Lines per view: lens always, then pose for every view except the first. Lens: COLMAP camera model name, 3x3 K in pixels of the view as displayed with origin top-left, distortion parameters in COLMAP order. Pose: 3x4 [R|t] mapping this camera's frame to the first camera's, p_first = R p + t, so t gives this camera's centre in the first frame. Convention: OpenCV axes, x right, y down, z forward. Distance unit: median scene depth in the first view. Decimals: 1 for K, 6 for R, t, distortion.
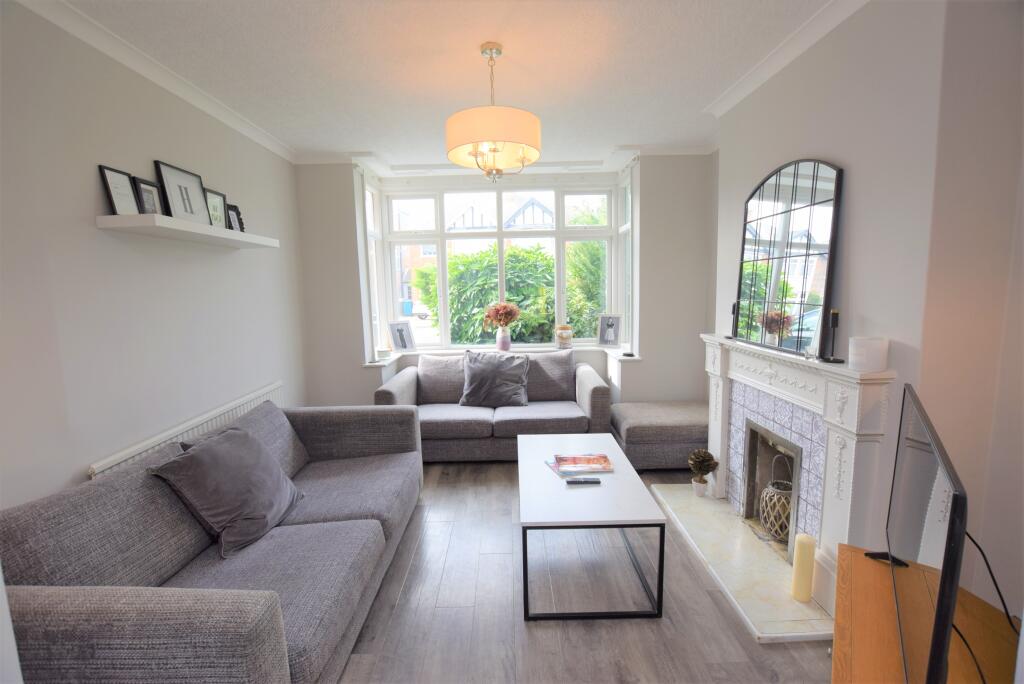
lens RADIAL K [[450.5, 0, 513.7], [0, 450.5, 344.4], [0, 0, 1]] dist [-0.024740, -0.000142]
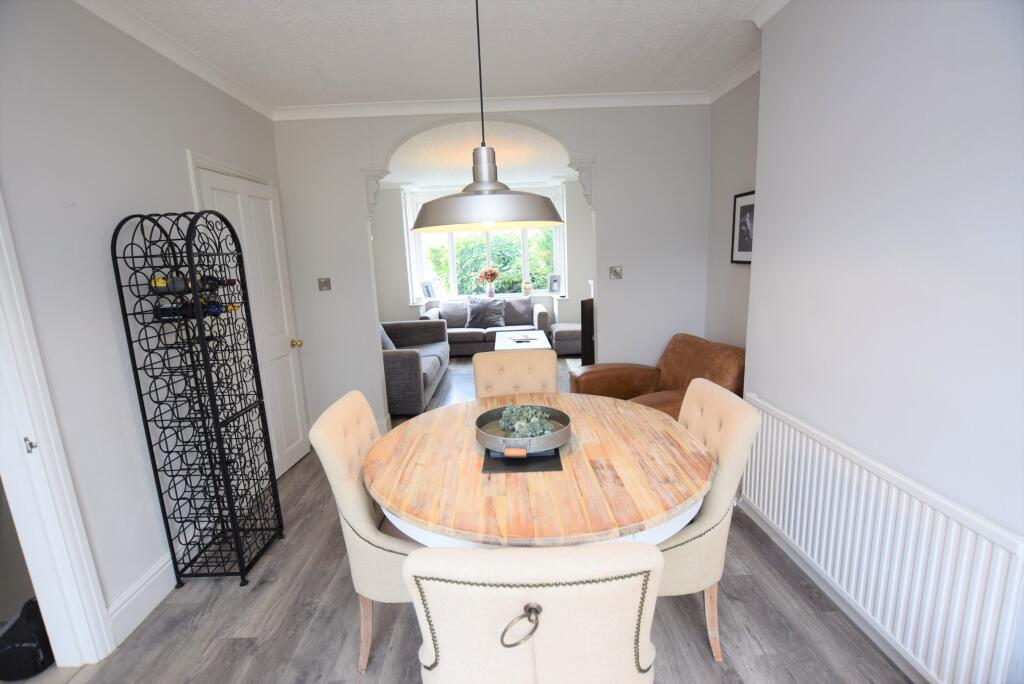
lens RADIAL K [[450.5, 0, 507.5], [0, 450.5, 342.2], [0, 0, 1]] dist [-0.024740, -0.000142]
pose [[0.999782, -0.020323, 0.004701, 0.028604], [0.020016, 0.998113, 0.058044, 0.082602], [-0.005871, -0.057937, 0.998303, -0.645269]]
